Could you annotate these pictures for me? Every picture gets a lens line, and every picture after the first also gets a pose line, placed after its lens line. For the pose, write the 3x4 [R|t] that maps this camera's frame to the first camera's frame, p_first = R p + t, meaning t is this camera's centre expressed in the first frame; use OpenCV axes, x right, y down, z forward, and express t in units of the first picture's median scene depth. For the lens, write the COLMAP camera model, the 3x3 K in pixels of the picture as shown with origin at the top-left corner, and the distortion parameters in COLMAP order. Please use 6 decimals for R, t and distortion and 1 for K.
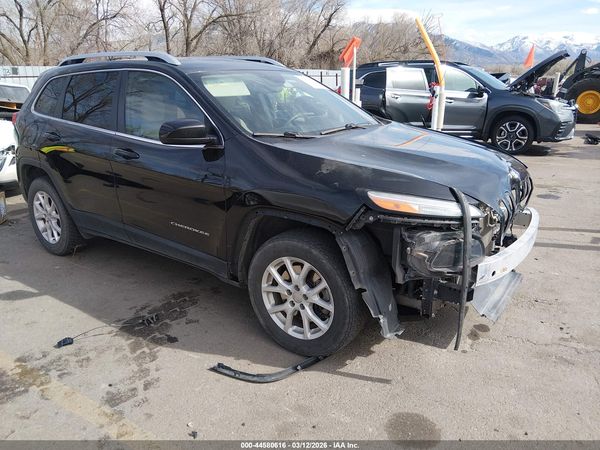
lens RADIAL K [[457.3, 0, 299.7], [0, 457.3, 222.7], [0, 0, 1]] dist [0.084556, -0.150234]
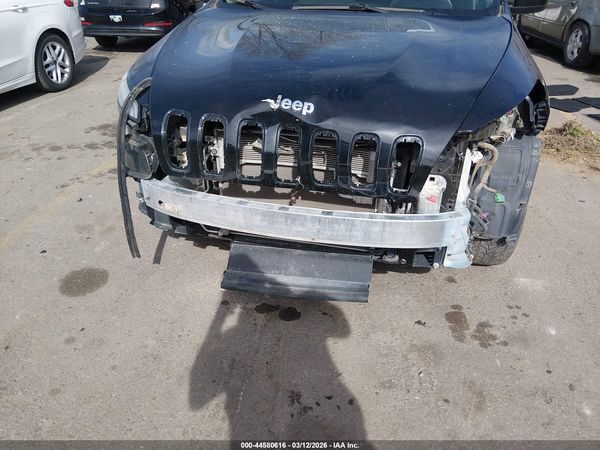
lens RADIAL K [[457.3, 0, 299.6], [0, 457.3, 227.4], [0, 0, 1]] dist [0.084556, -0.150234]
pose [[0.378993, 0.479332, -0.791584, 0.965029], [-0.287803, 0.874029, 0.391462, -0.194750], [0.879508, 0.079458, 0.469204, 0.700086]]
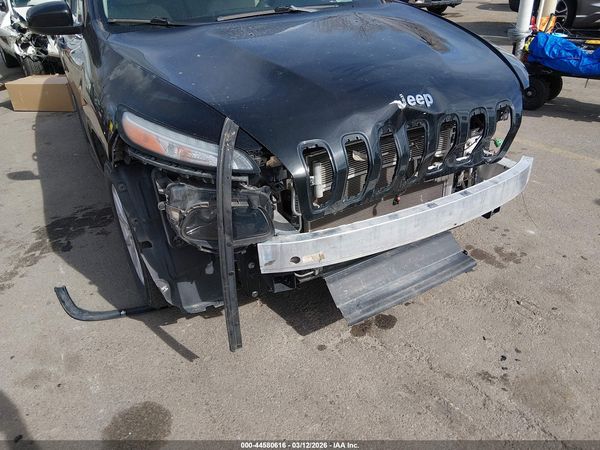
lens RADIAL K [[457.3, 0, 301.0], [0, 457.3, 227.0], [0, 0, 1]] dist [0.084556, -0.150234]
pose [[0.900709, 0.188571, -0.391362, 0.558060], [-0.094059, 0.964160, 0.248090, -0.079233], [0.424118, -0.186646, 0.886164, 0.370249]]
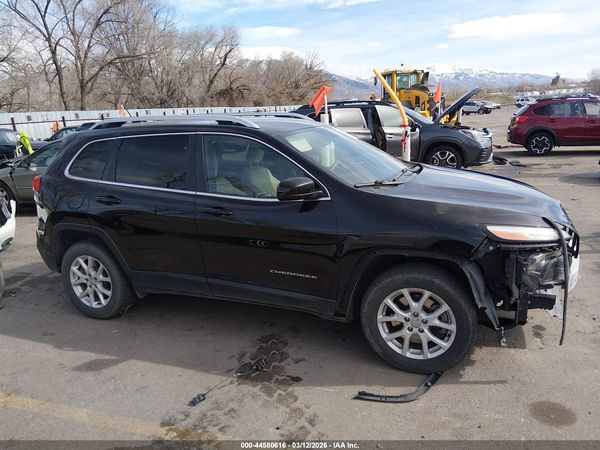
lens RADIAL K [[457.3, 0, 300.4], [0, 457.3, 223.7], [0, 0, 1]] dist [0.084556, -0.150234]
pose [[0.971531, -0.093393, 0.217726, -0.485251], [0.107595, 0.992712, -0.054287, -0.049616], [-0.211069, 0.076168, 0.974499, -0.081160]]
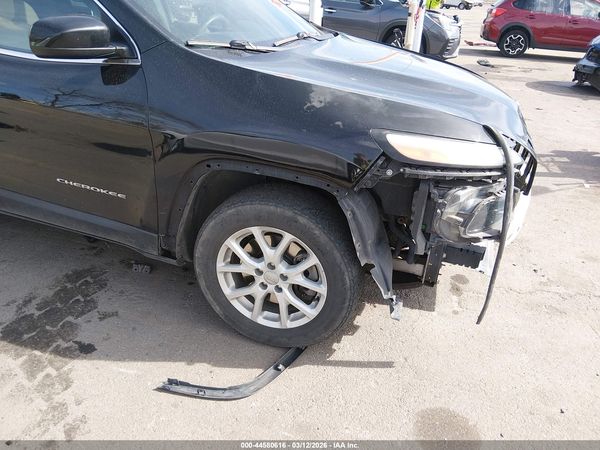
lens RADIAL K [[457.3, 0, 302.5], [0, 457.3, 227.0], [0, 0, 1]] dist [0.084556, -0.150234]
pose [[0.956233, -0.085180, 0.279933, -0.148327], [0.033317, 0.982164, 0.185051, -0.050735], [-0.290702, -0.167625, 0.942016, 0.279584]]
